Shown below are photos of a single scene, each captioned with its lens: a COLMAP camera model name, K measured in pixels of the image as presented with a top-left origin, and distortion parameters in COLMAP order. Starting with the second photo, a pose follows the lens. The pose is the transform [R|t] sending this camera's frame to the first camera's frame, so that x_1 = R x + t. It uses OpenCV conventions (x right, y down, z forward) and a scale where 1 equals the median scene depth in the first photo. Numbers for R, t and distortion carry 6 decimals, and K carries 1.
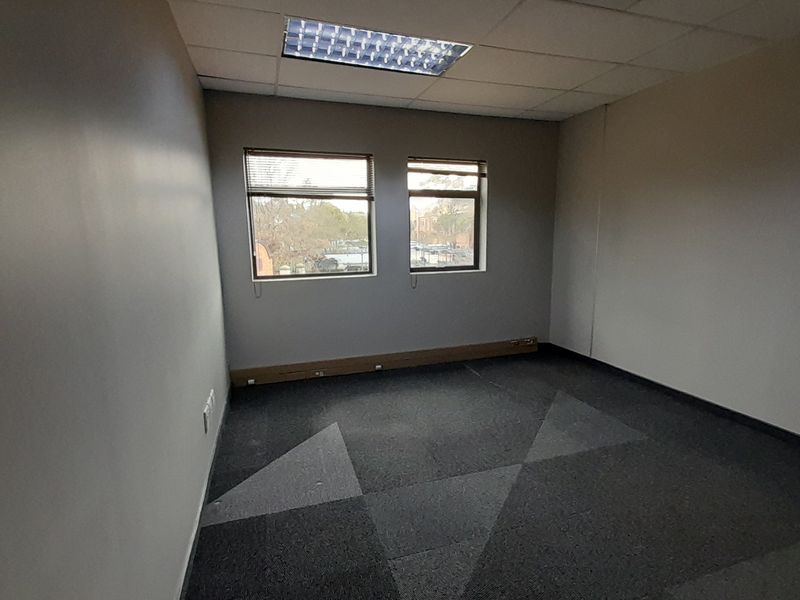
lens RADIAL K [[423.9, 0, 403.0], [0, 423.9, 307.9], [0, 0, 1]] dist [0.020245, -0.016935]
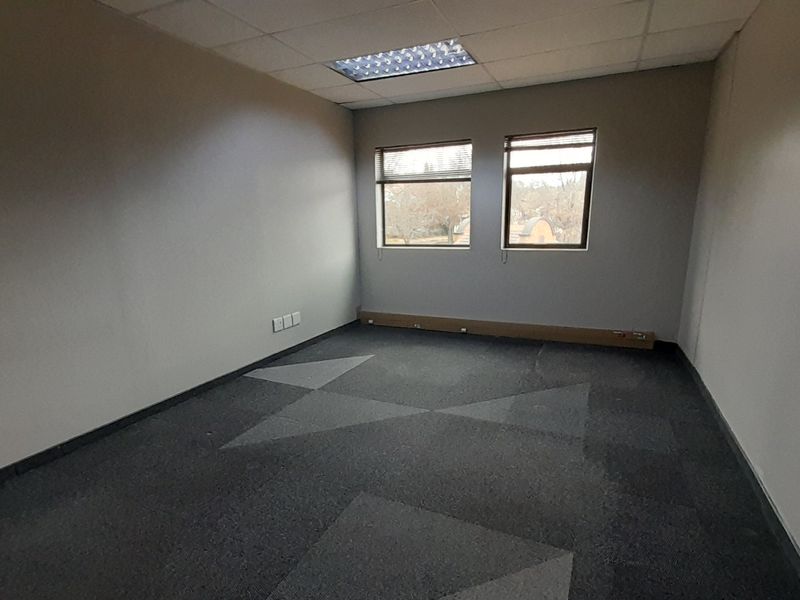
lens RADIAL K [[423.9, 0, 403.1], [0, 423.9, 310.6], [0, 0, 1]] dist [0.020245, -0.016935]
pose [[0.736238, 0.144418, -0.661133, 0.563241], [-0.103792, 0.989502, 0.100565, -0.009649], [0.668715, -0.005419, 0.743499, 0.047621]]
